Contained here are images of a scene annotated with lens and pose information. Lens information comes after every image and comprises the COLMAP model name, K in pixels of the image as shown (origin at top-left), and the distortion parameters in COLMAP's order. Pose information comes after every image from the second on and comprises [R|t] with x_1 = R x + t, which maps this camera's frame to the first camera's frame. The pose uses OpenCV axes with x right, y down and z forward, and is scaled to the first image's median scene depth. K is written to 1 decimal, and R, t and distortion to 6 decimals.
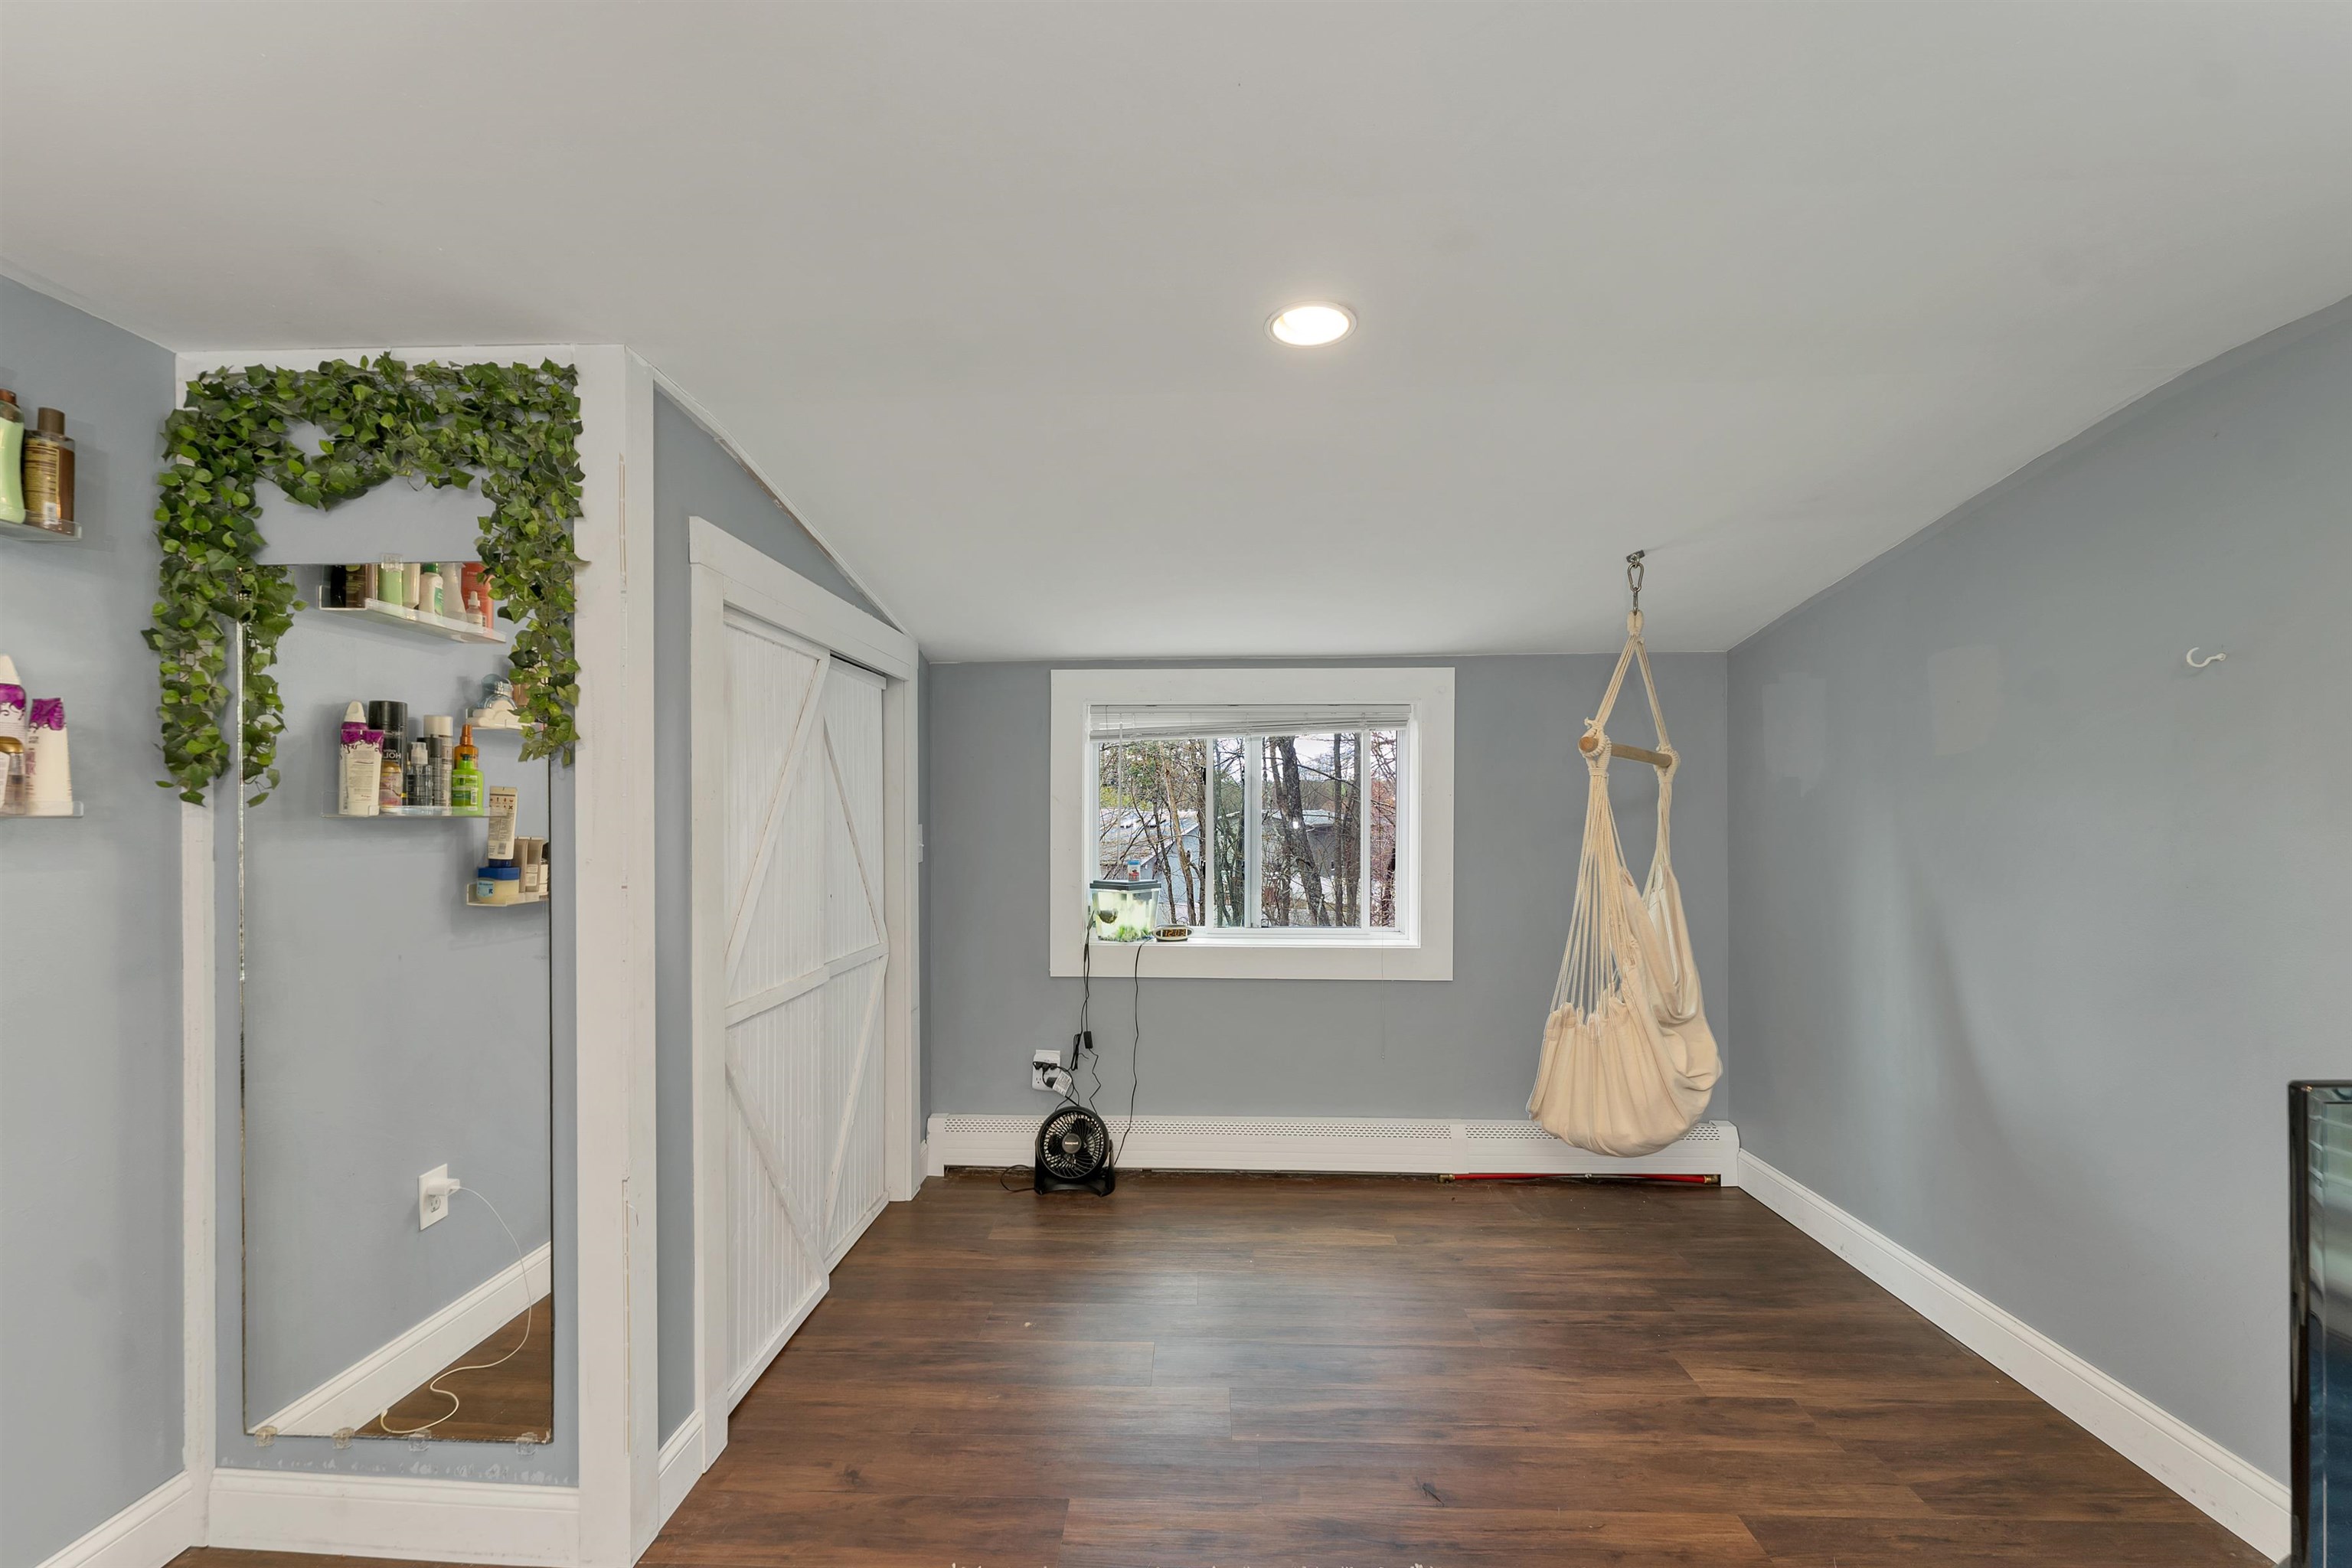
lens RADIAL K [[977.7, 0, 1172.2], [0, 977.7, 823.3], [0, 0, 1]] dist [-0.000820, -0.000020]
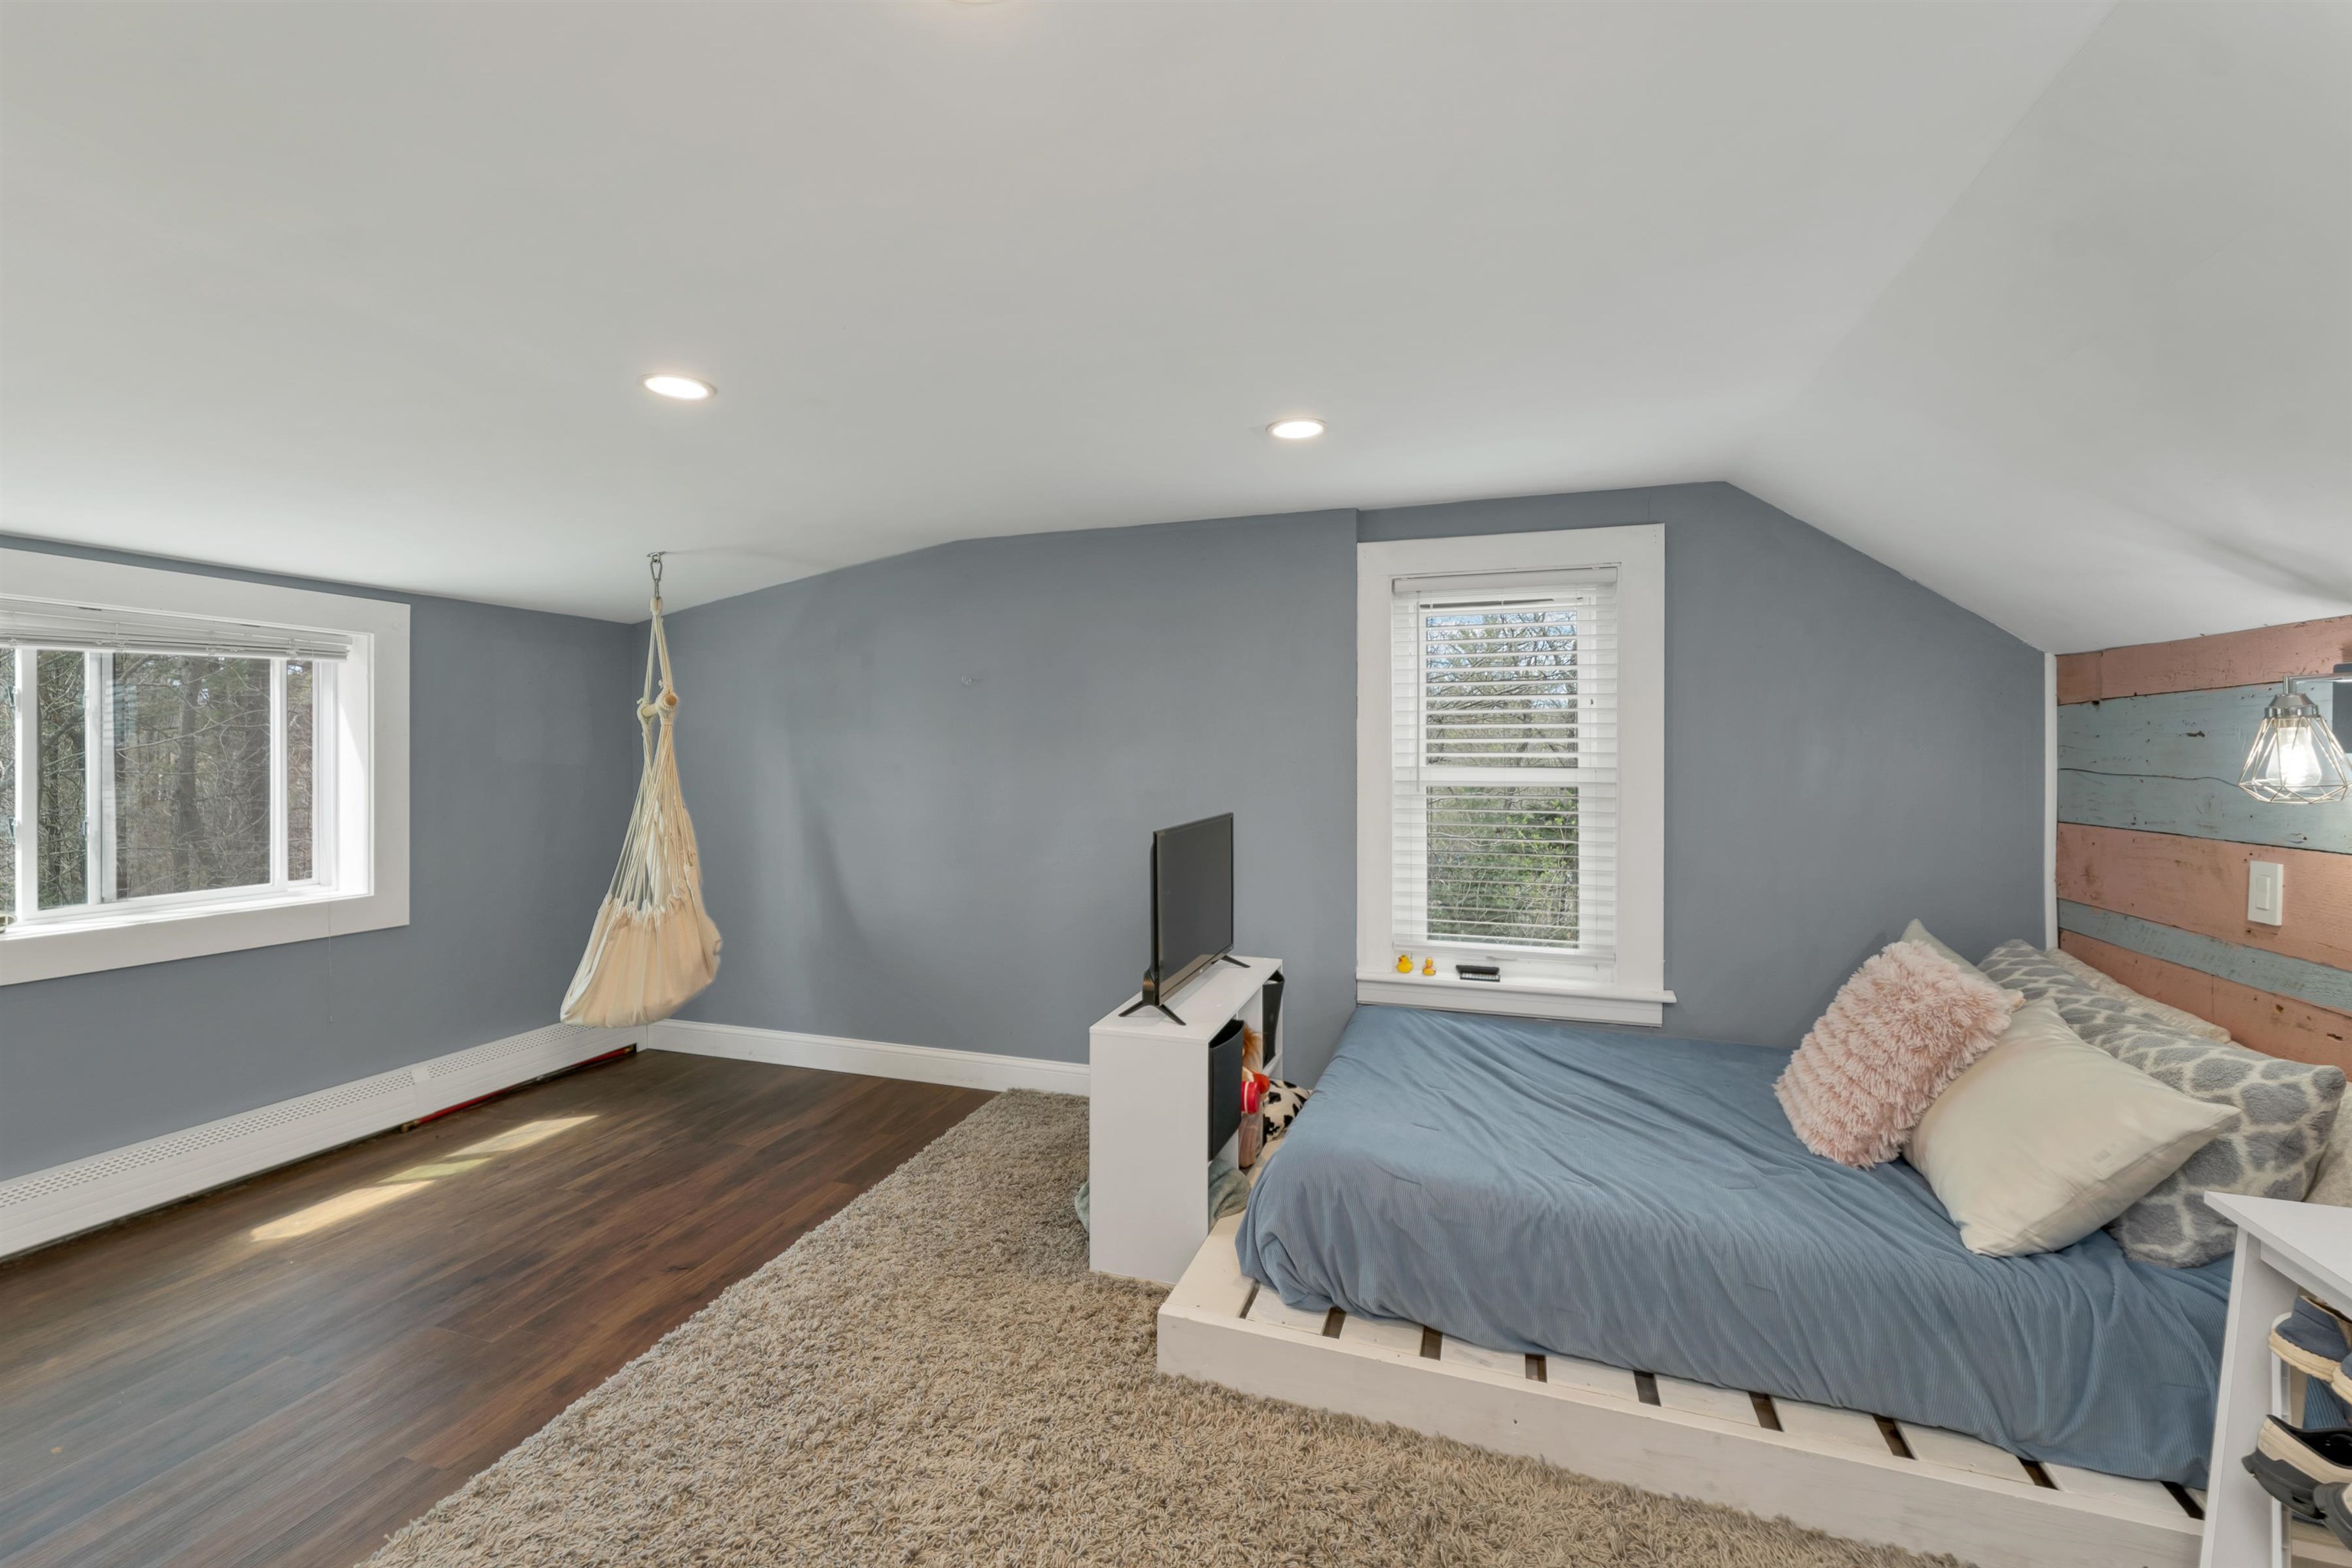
lens RADIAL K [[997.9, 0, 1174.5], [0, 997.9, 773.0], [0, 0, 1]] dist [0.000060, -0.000013]
pose [[0.270607, -0.017475, 0.962531, -0.614807], [0.005018, 0.999847, 0.016742, -0.003183], [-0.962677, 0.000299, 0.270653, -0.007742]]
